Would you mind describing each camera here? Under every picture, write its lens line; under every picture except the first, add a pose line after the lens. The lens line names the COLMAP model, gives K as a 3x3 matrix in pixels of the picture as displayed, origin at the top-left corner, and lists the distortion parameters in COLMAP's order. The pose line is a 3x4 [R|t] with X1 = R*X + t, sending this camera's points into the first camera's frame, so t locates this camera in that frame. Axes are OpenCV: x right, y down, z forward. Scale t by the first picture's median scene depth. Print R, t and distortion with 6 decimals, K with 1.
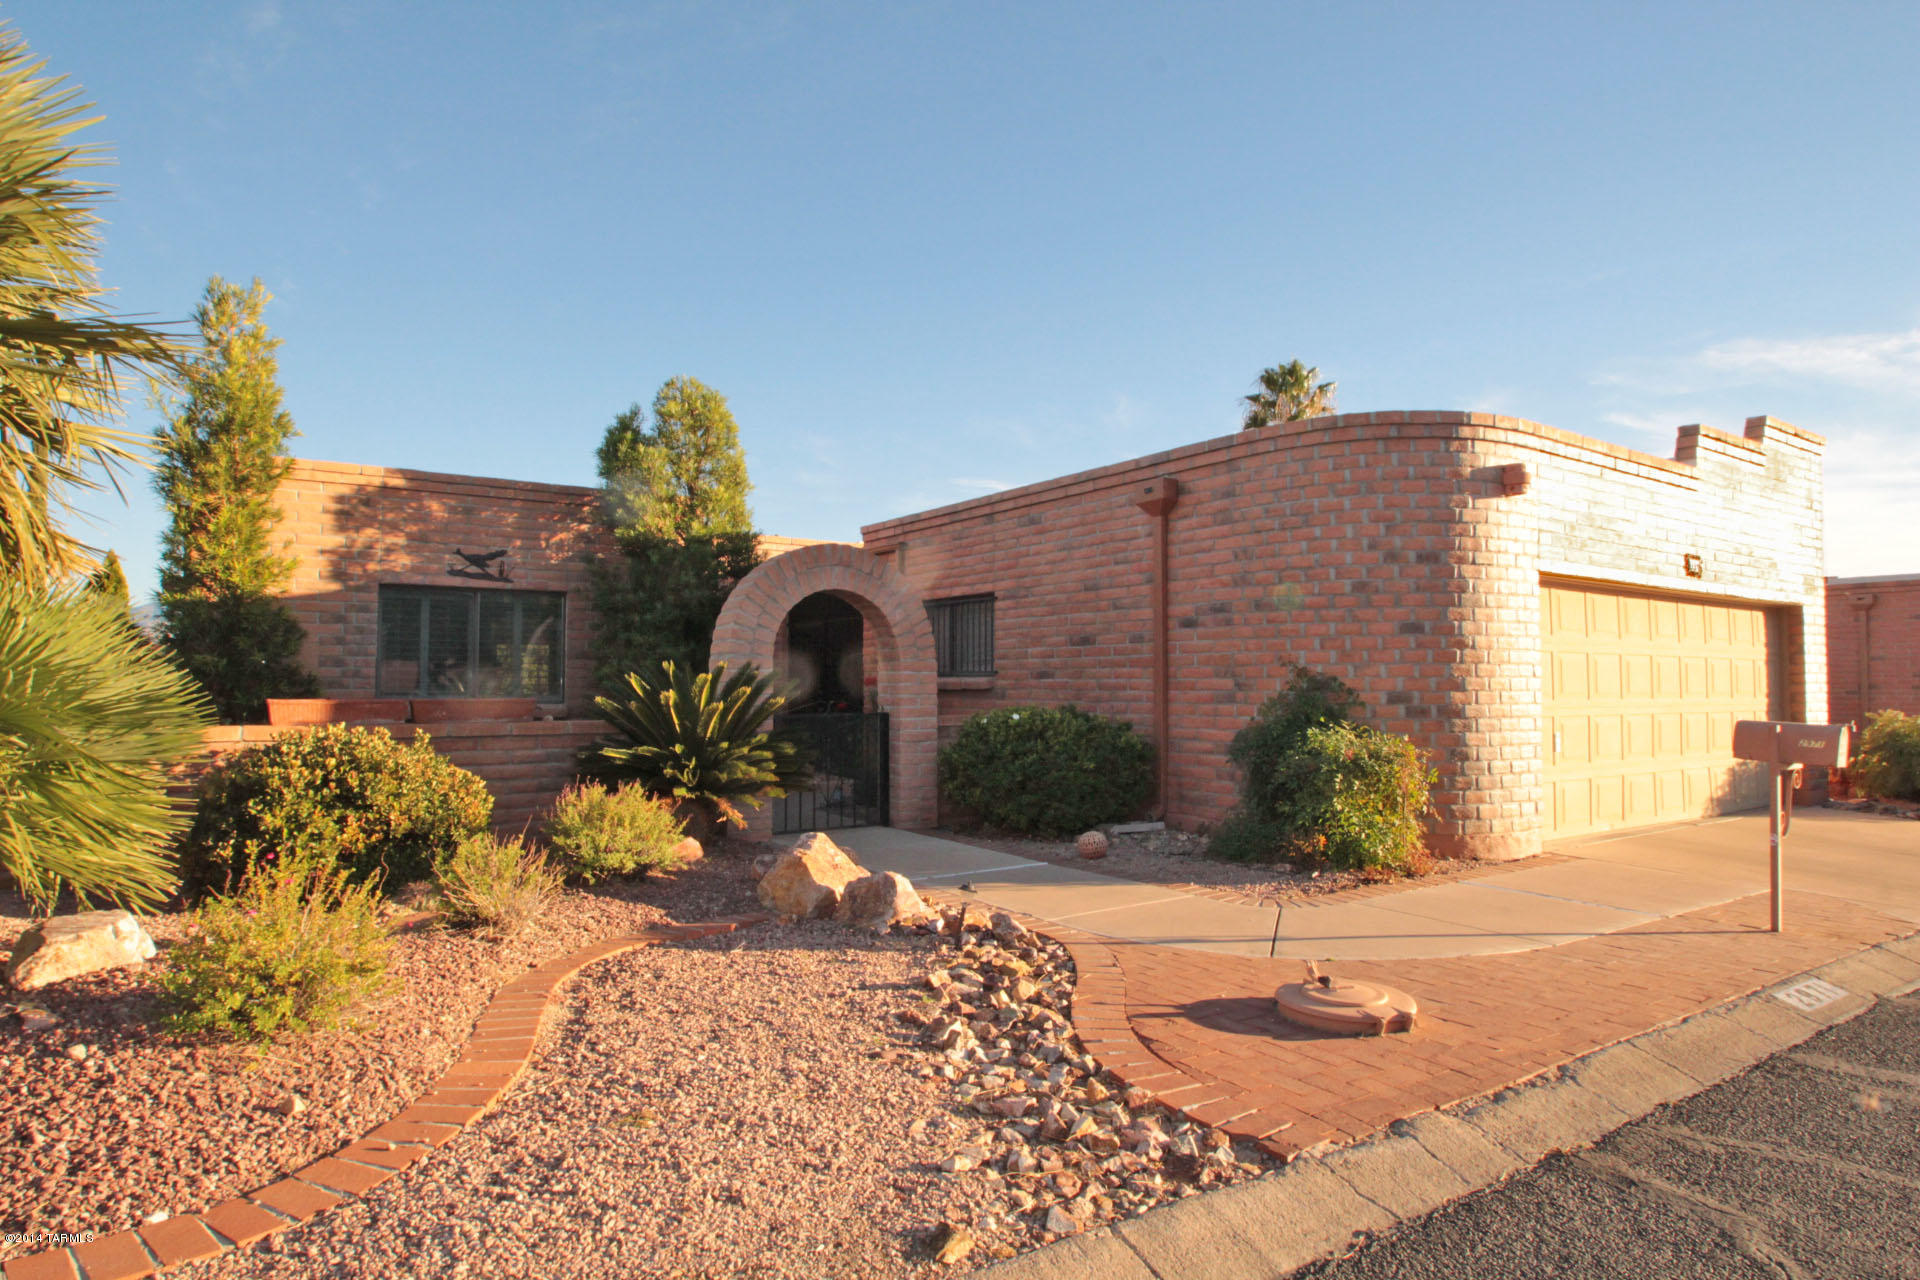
lens RADIAL K [[1054.7, 0, 960.0], [0, 1054.7, 640.0], [0, 0, 1]] dist [-0.000587, -0.000046]
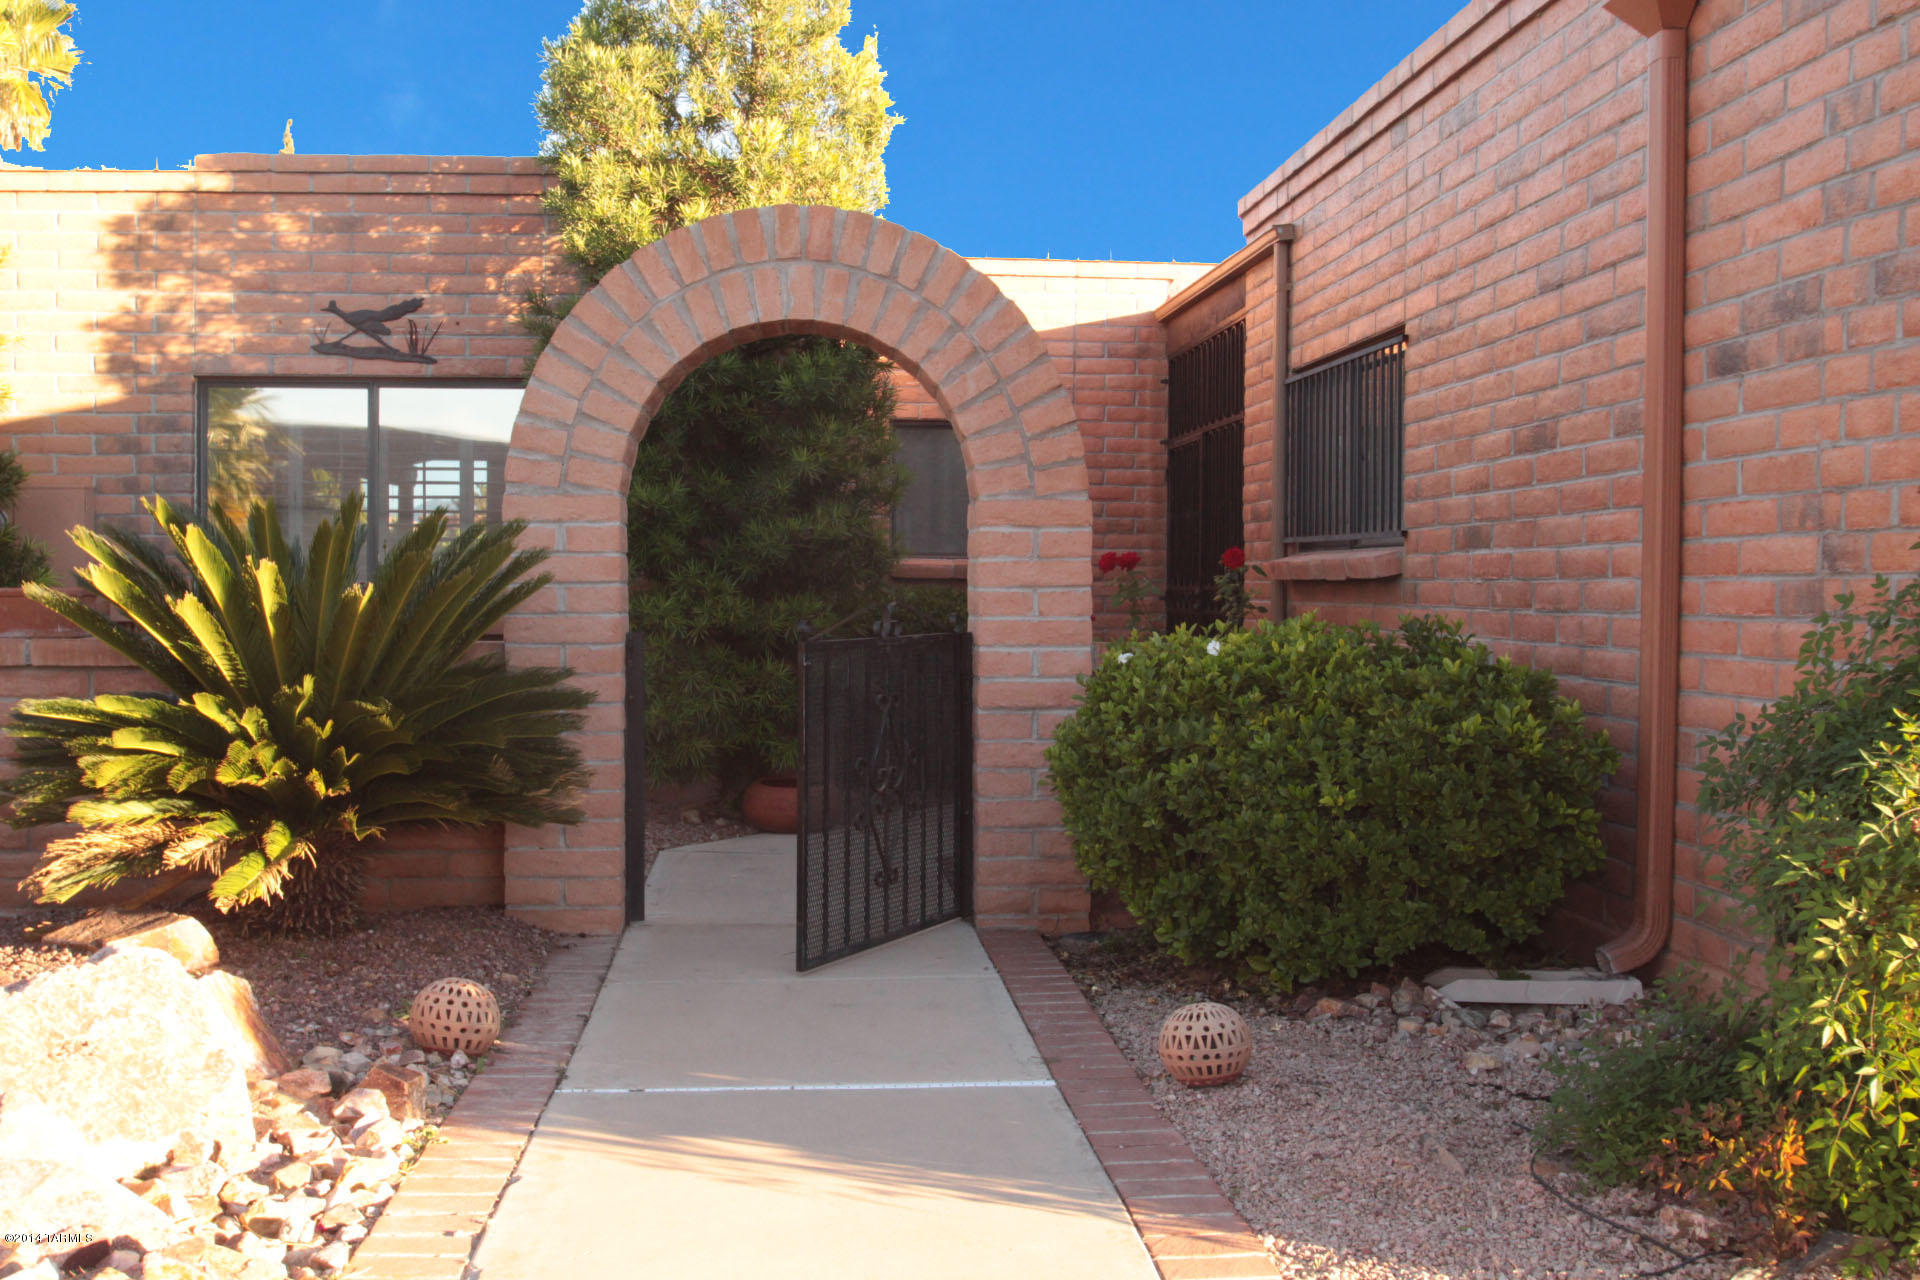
lens RADIAL K [[1924.5, 0, 961.6], [0, 1924.5, 687.8], [0, 0, 1]] dist [-0.014514, -0.326464]
pose [[0.869995, 0.029036, -0.492204, 0.266356], [0.017363, 0.995841, 0.089437, 0.023381], [0.492754, -0.086356, 0.865873, 0.351713]]
